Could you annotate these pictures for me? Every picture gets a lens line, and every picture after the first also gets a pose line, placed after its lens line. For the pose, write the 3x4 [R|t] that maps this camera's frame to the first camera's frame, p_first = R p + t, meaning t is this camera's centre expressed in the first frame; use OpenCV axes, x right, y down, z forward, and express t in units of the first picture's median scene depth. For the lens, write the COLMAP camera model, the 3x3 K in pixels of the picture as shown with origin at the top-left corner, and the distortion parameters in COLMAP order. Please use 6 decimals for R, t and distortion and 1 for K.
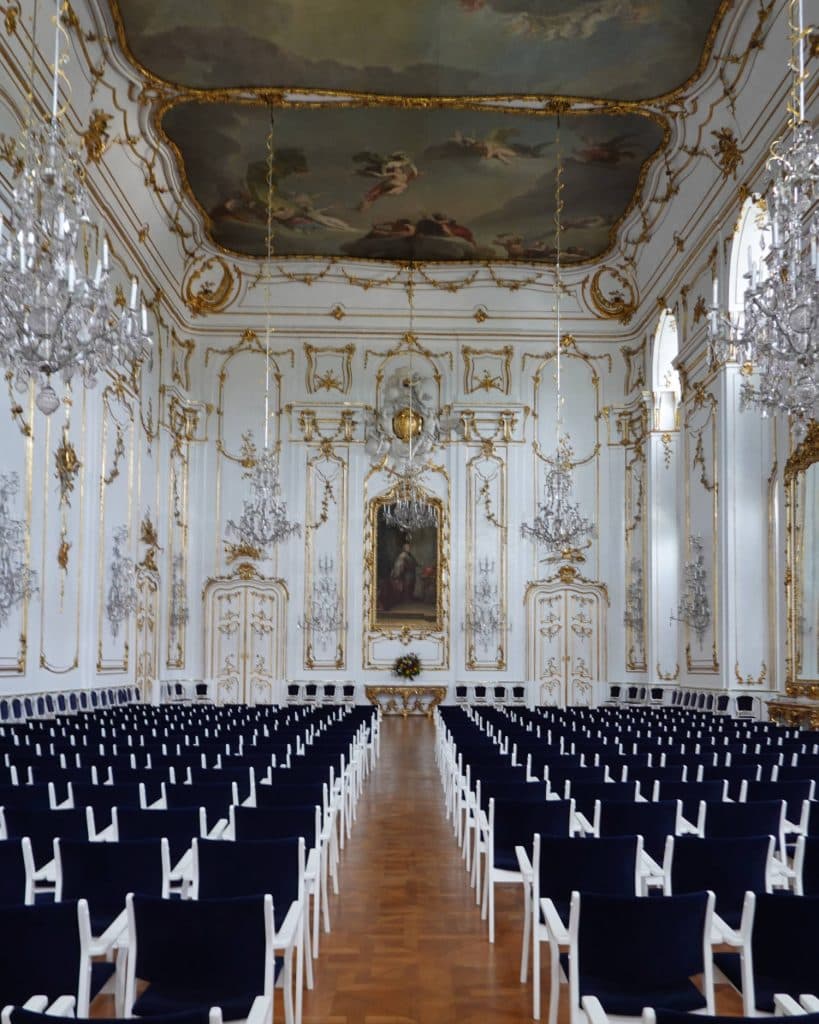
lens RADIAL K [[857.3, 0, 409.9], [0, 857.3, 513.5], [0, 0, 1]] dist [0.016028, -0.028134]
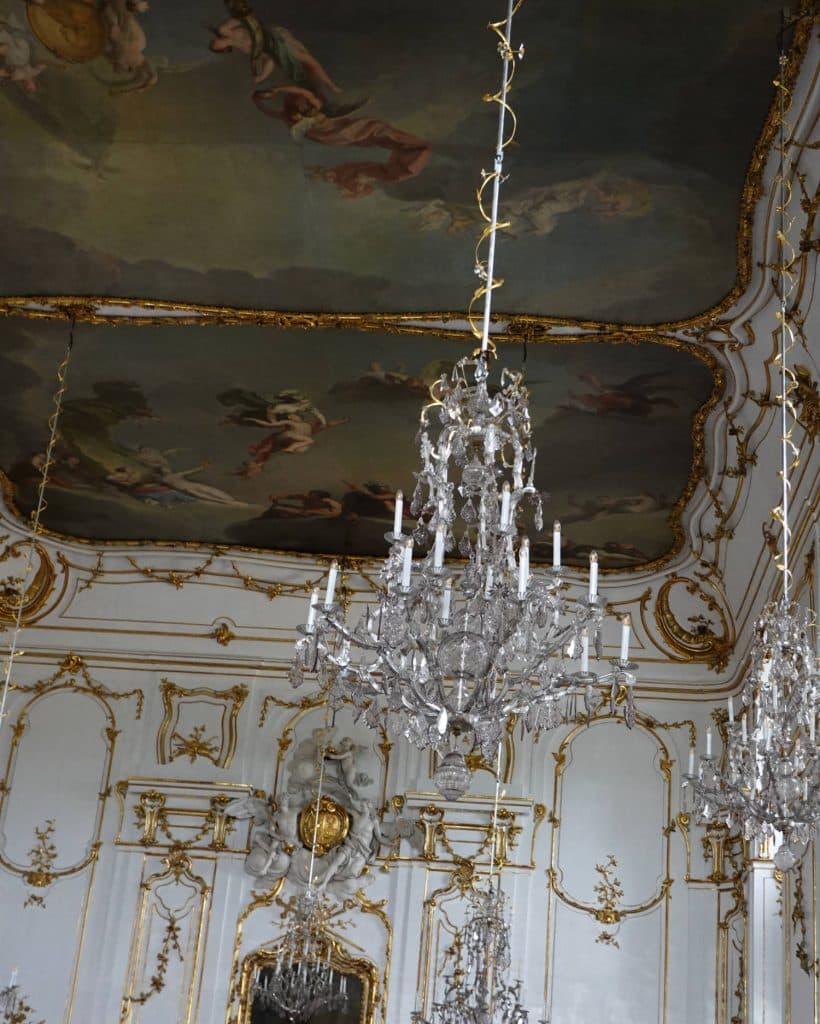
lens RADIAL K [[1473.7, 0, 411.4], [0, 1473.7, 511.6], [0, 0, 1]] dist [-0.011888, 0.000000]
pose [[0.994819, 0.029370, -0.097331, 0.152069], [-0.058560, 0.948129, -0.312446, 0.002637], [0.083106, 0.316527, 0.944936, -0.002741]]
